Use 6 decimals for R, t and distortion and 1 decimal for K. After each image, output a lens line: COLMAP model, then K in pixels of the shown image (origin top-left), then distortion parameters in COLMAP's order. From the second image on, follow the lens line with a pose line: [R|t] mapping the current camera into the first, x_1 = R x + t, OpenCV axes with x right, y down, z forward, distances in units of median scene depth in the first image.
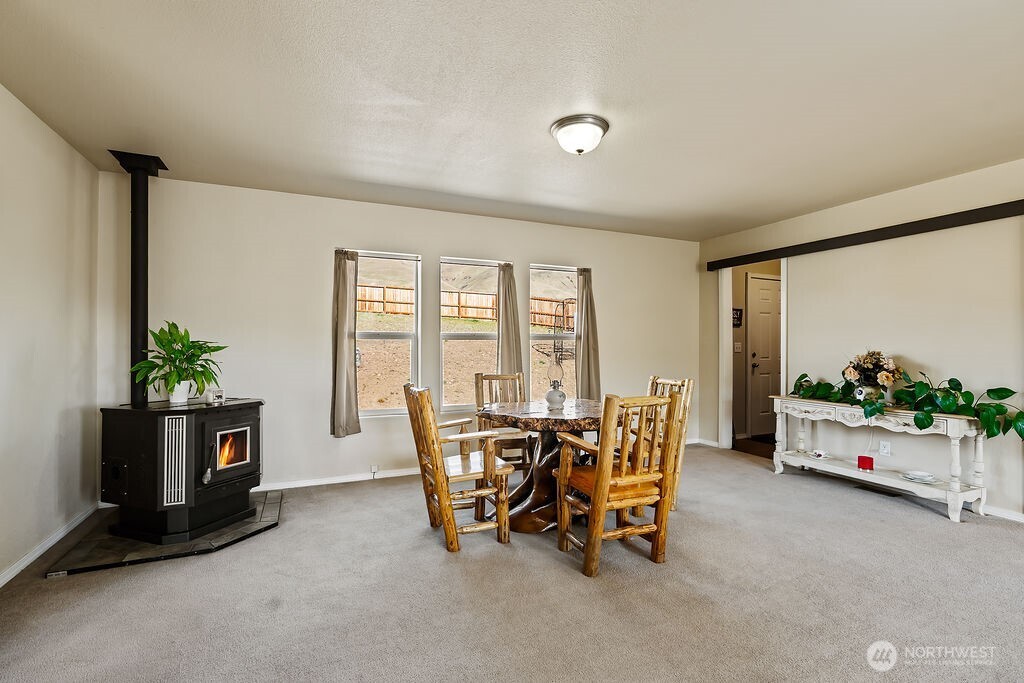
lens RADIAL K [[475.9, 0, 512.9], [0, 475.9, 346.7], [0, 0, 1]] dist [-0.000586, 0.000715]
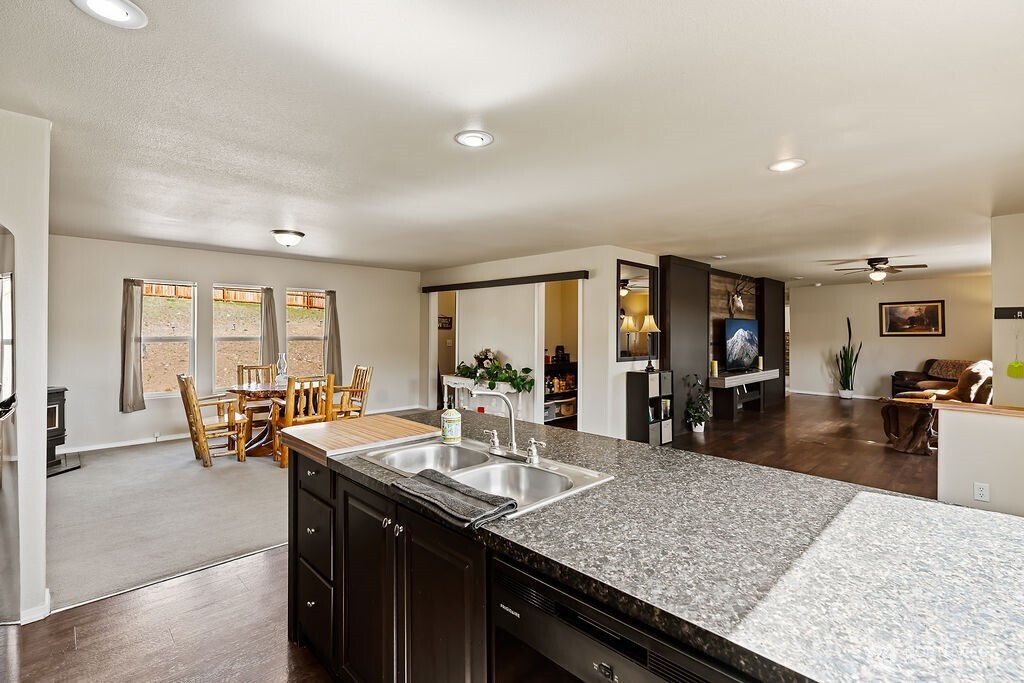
lens RADIAL K [[475.9, 0, 513.2], [0, 475.9, 330.4], [0, 0, 1]] dist [-0.000586, 0.000715]
pose [[0.940058, 0.004063, 0.340989, 0.237871], [-0.004411, 0.999990, 0.000247, -0.061845], [-0.340985, -0.001736, 0.940067, -0.743010]]
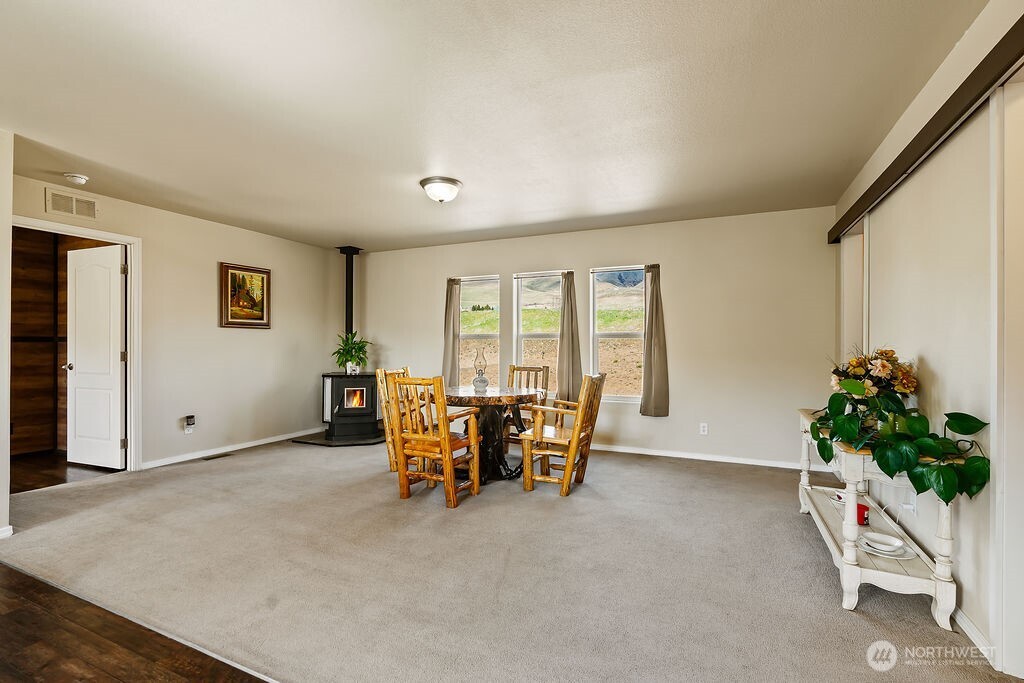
lens RADIAL K [[475.9, 0, 503.4], [0, 475.9, 337.7], [0, 0, 1]] dist [-0.000586, 0.000715]
pose [[0.653544, -0.009787, -0.756825, 0.926932], [-0.003272, 0.999871, -0.015755, 0.003914], [0.756881, 0.012772, 0.653428, 0.164075]]
